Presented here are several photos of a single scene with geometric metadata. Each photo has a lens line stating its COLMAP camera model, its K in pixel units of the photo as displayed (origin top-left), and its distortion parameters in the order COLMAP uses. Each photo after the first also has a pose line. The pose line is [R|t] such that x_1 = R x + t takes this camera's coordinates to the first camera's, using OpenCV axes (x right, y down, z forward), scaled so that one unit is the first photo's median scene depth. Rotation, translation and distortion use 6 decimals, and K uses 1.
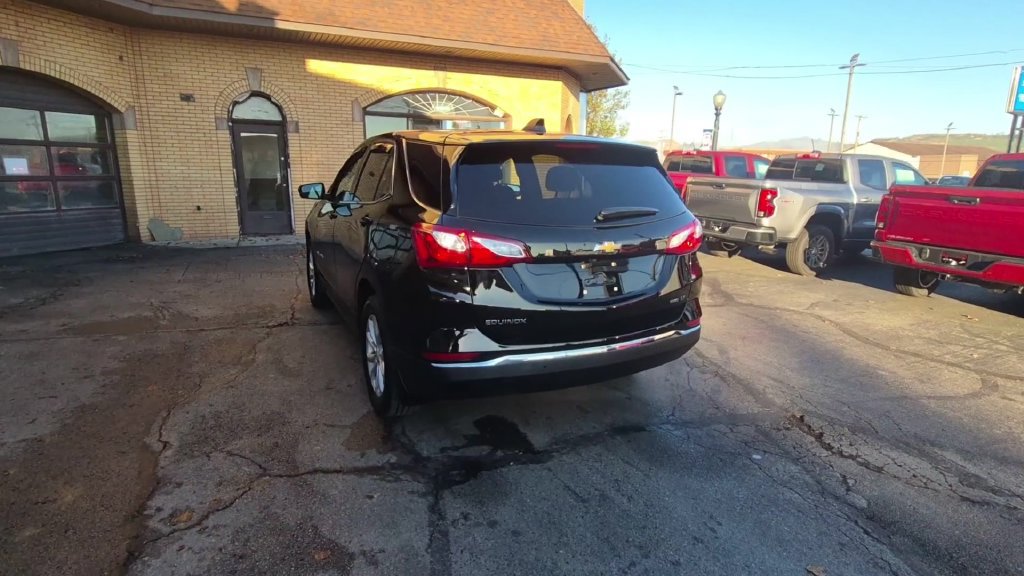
lens RADIAL K [[552.3, 0, 515.0], [0, 552.3, 289.3], [0, 0, 1]] dist [0.002694, -0.000920]
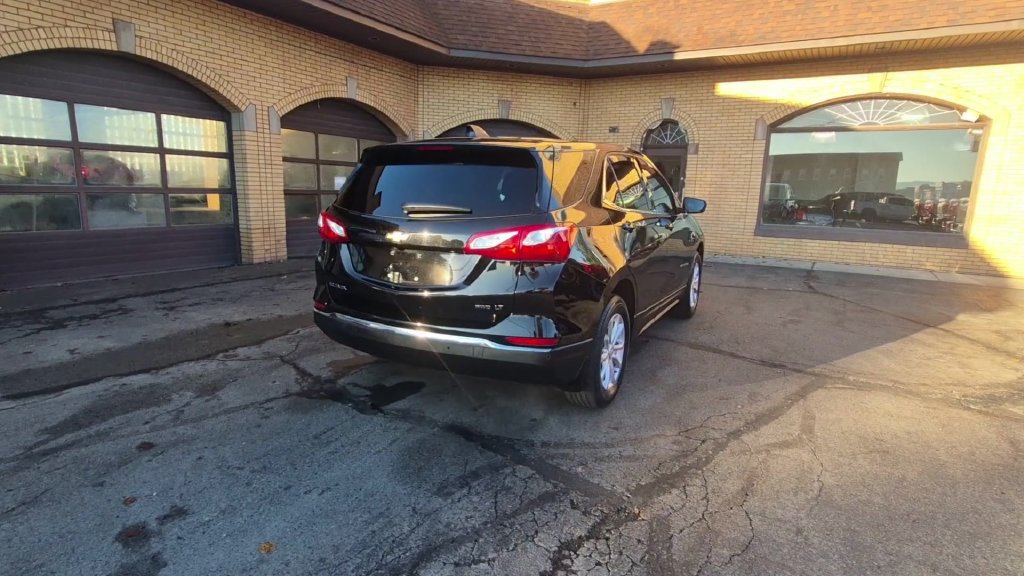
lens RADIAL K [[553.4, 0, 510.9], [0, 553.4, 289.1], [0, 0, 1]] dist [0.003732, -0.001340]
pose [[0.571990, 0.154536, -0.805572, 0.395188], [-0.192837, 0.979902, 0.051056, -0.024509], [0.797271, 0.126141, 0.590294, 0.176808]]
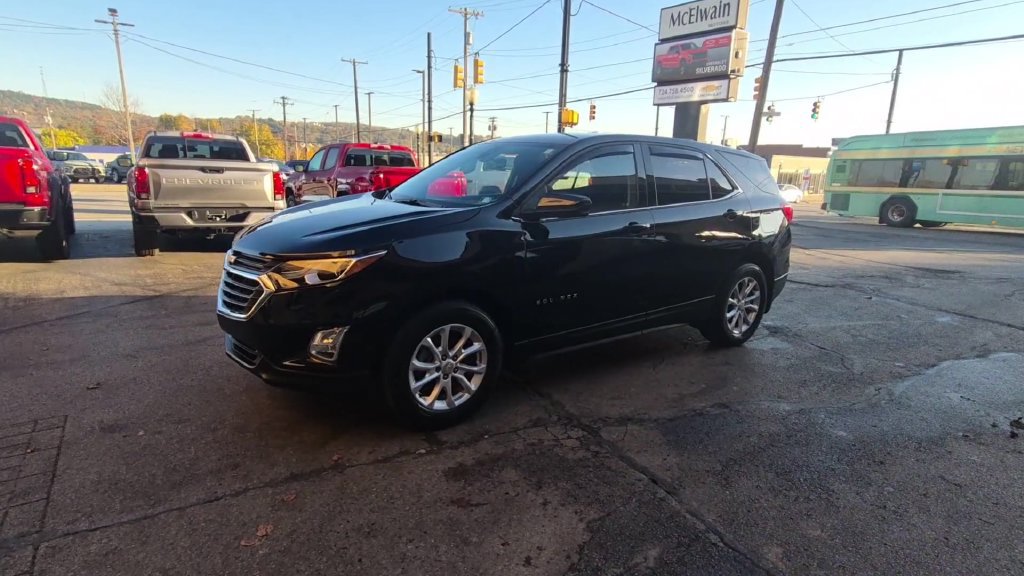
lens RADIAL K [[551.1, 0, 518.1], [0, 551.1, 285.2], [0, 0, 1]] dist [0.003485, -0.001075]
pose [[-0.162622, -0.232066, 0.959010, -0.602604], [0.175869, 0.949566, 0.259603, -0.159331], [-0.970888, 0.210877, -0.113607, 0.685003]]
